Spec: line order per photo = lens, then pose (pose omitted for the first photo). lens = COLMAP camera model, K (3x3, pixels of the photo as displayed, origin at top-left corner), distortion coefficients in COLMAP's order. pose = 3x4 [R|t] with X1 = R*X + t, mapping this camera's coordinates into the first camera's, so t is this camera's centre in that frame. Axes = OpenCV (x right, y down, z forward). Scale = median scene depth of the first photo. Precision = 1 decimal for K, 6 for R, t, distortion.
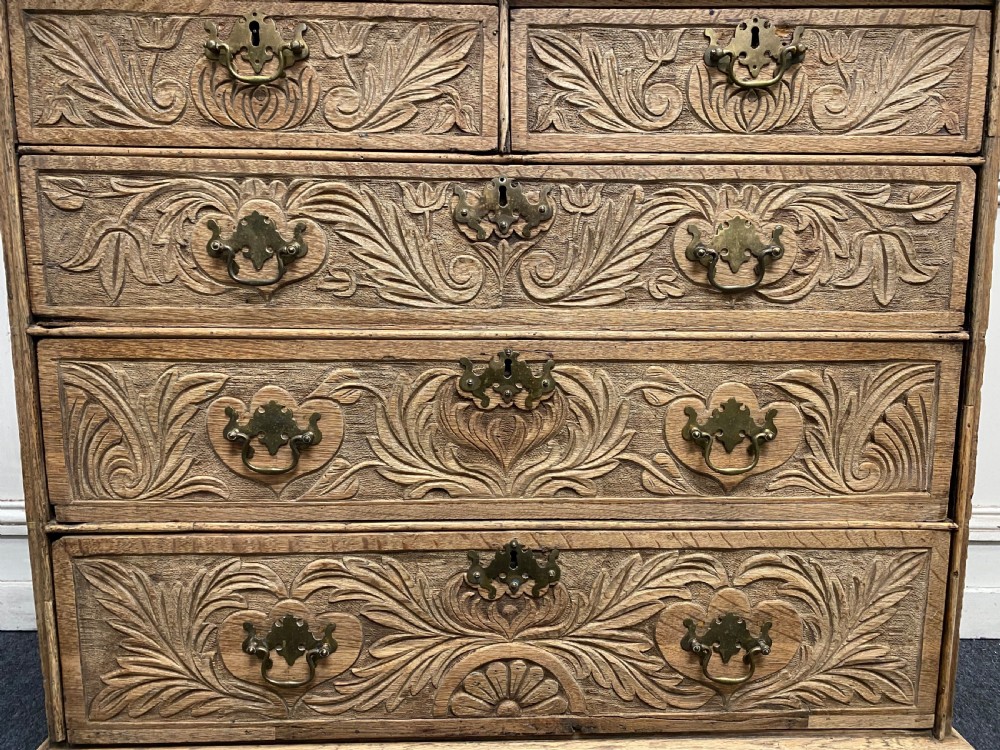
lens RADIAL K [[773.6, 0, 496.3], [0, 773.6, 368.6], [0, 0, 1]] dist [-0.004370, 0.008876]
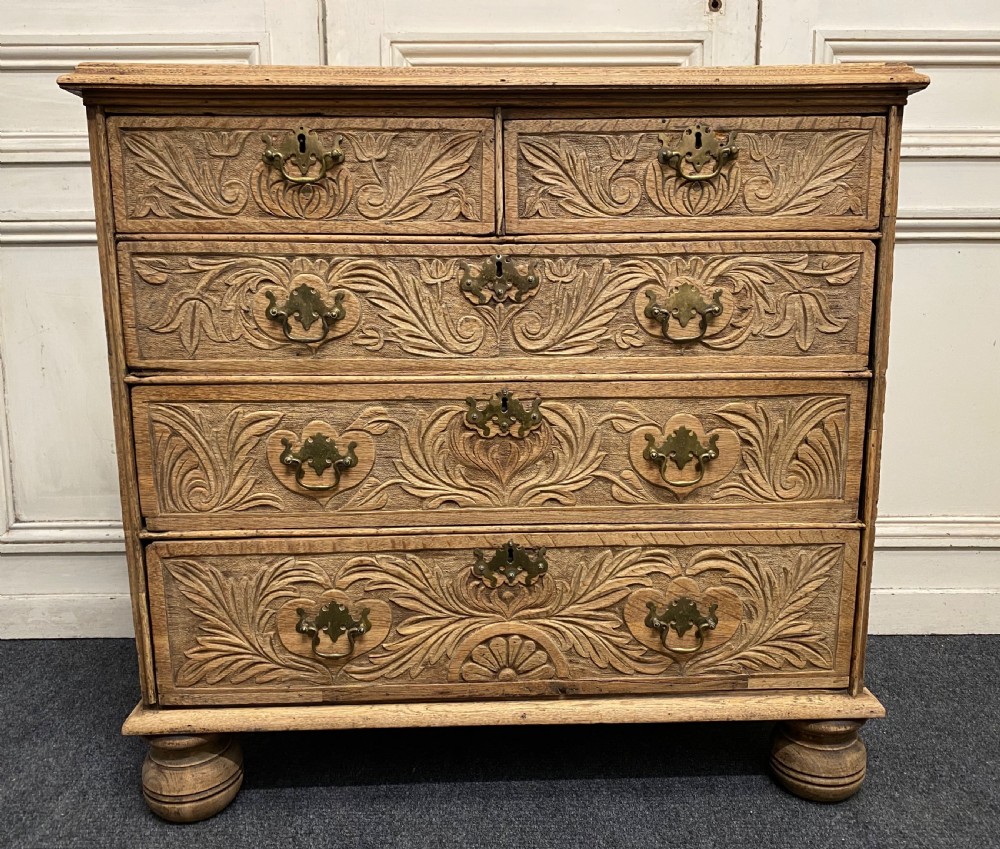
lens RADIAL K [[867.0, 0, 484.3], [0, 867.0, 417.6], [0, 0, 1]] dist [0.019613, -0.024997]
pose [[0.999929, -0.011953, -0.000100, -0.017788], [0.011946, 0.998947, 0.044291, -0.042109], [-0.000429, -0.044289, 0.999019, -0.409881]]
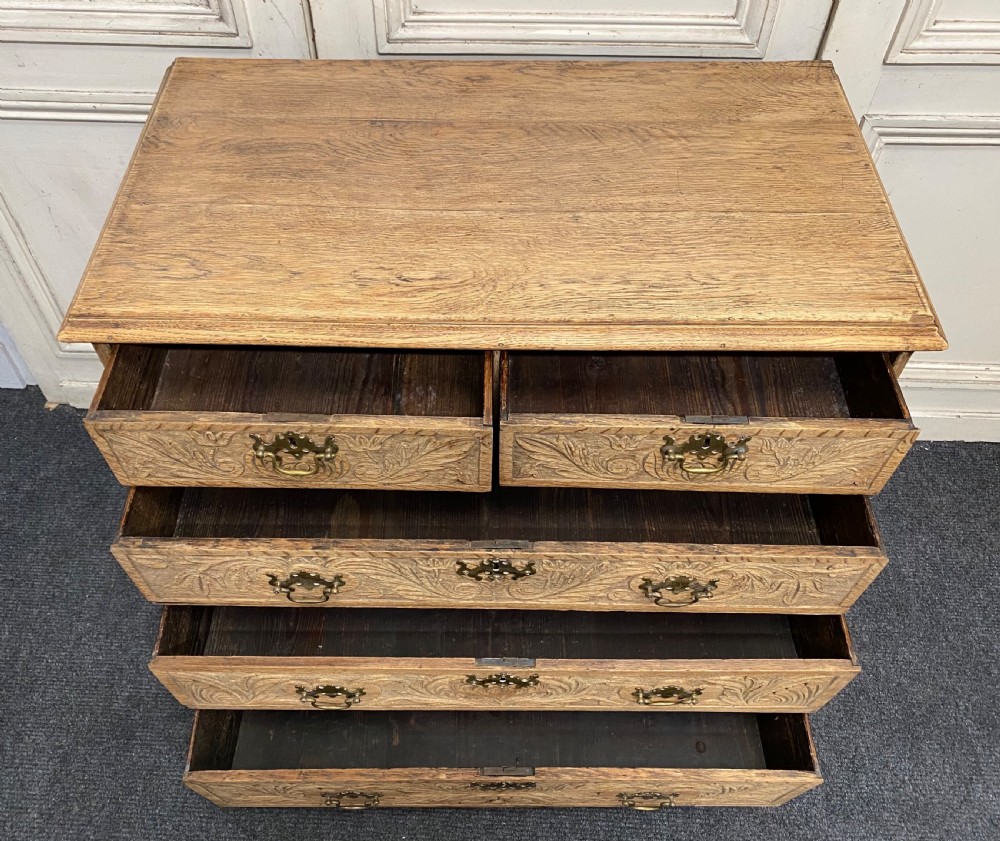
lens RADIAL K [[867.0, 0, 467.0], [0, 867.0, 410.0], [0, 0, 1]] dist [0.019613, -0.024997]
pose [[0.998864, 0.026697, -0.039477, 0.017737], [0.008984, 0.708026, 0.706129, -1.307156], [0.046802, -0.705682, 0.706981, -0.066188]]
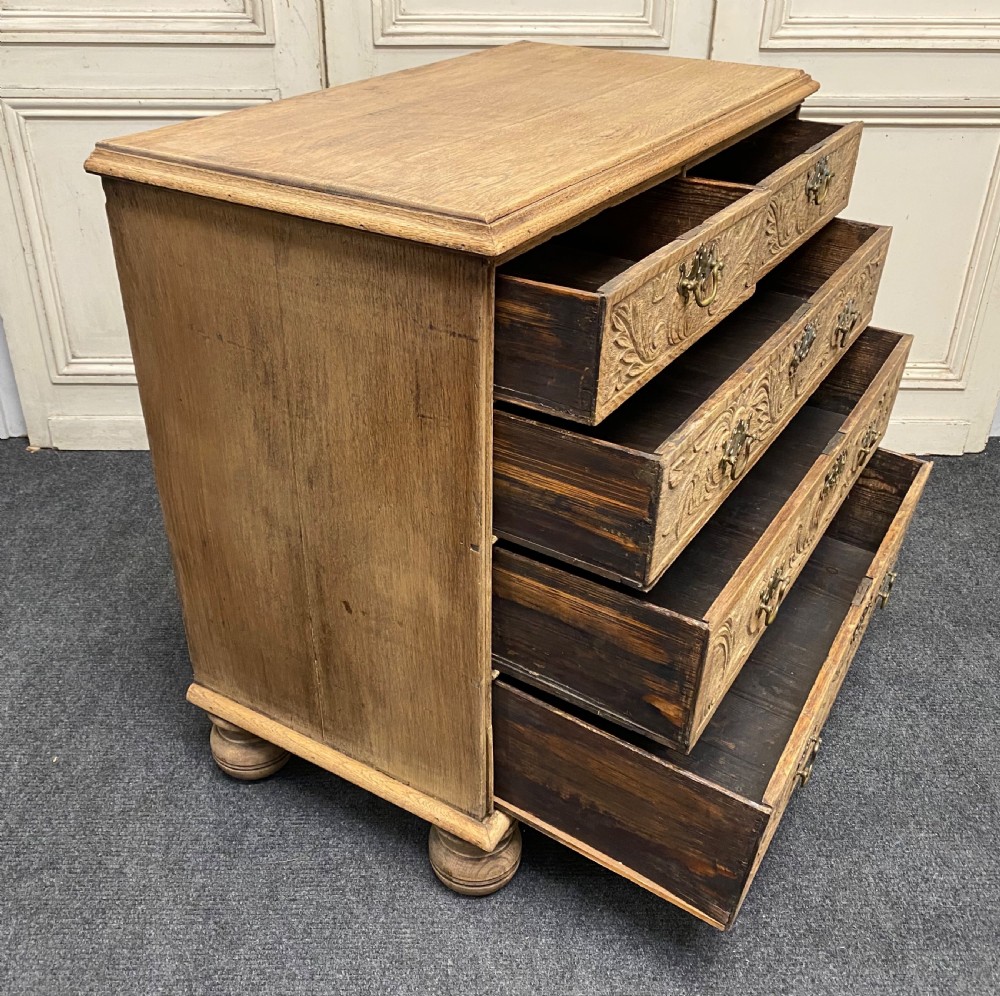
lens RADIAL K [[1036.0, 0, 471.7], [0, 1036.0, 499.3], [0, 0, 1]] dist [-0.001136, 0.000000]
pose [[0.999996, -0.002282, 0.001513, -0.002647], [0.001483, 0.915903, 0.401397, -0.569560], [-0.002302, -0.401393, 0.915903, -1.286727]]
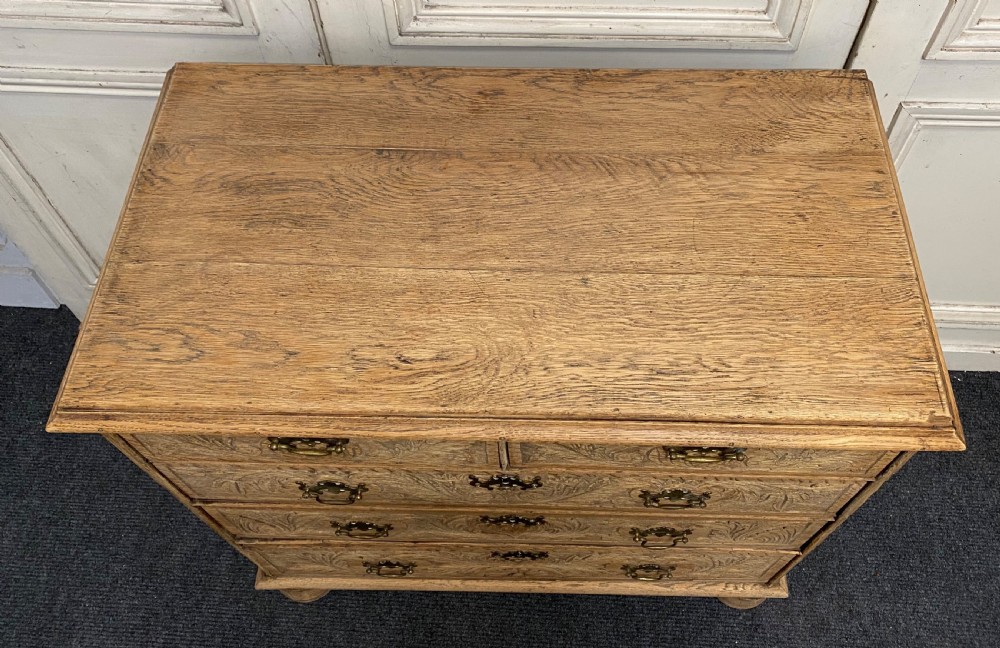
lens RADIAL K [[847.3, 0, 515.7], [0, 847.3, 268.9], [0, 0, 1]] dist [0.043211, -0.074906]
pose [[0.998310, 0.031644, -0.048749, 0.085171], [0.017108, 0.641615, 0.766836, -1.555913], [0.055544, -0.766374, 0.639989, 0.315201]]
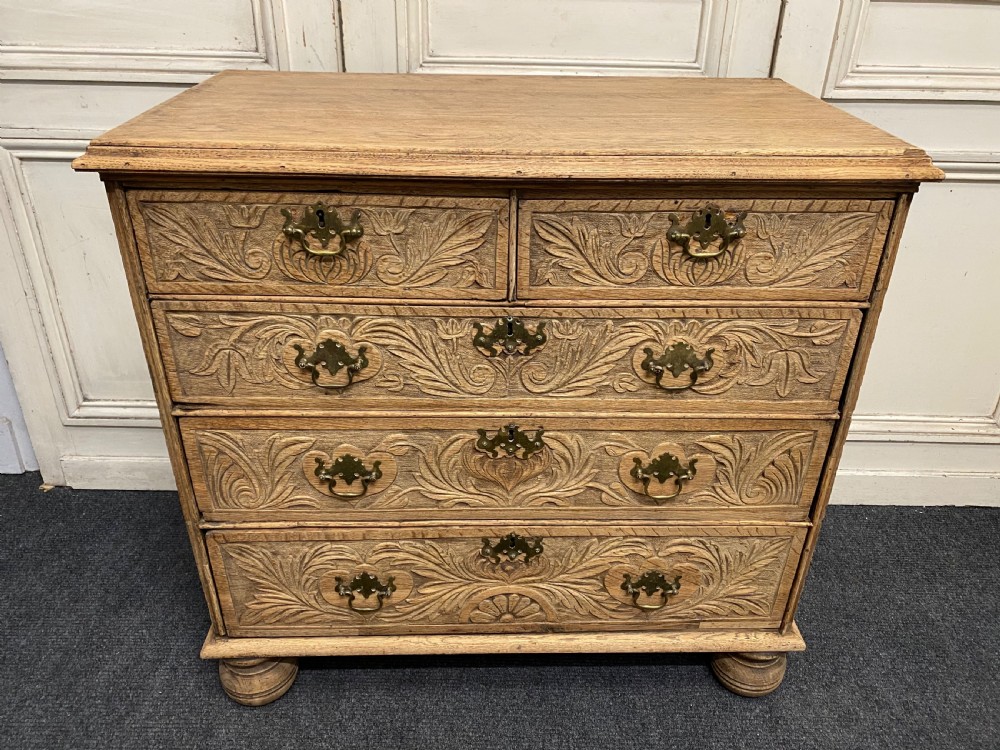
lens RADIAL K [[773.6, 0, 497.0], [0, 773.6, 369.3], [0, 0, 1]] dist [-0.004370, 0.008876]
pose [[0.999922, 0.011505, 0.004845, -0.019235], [-0.012481, 0.929382, 0.368907, -0.632400], [-0.000259, -0.368939, 0.929454, -0.274638]]
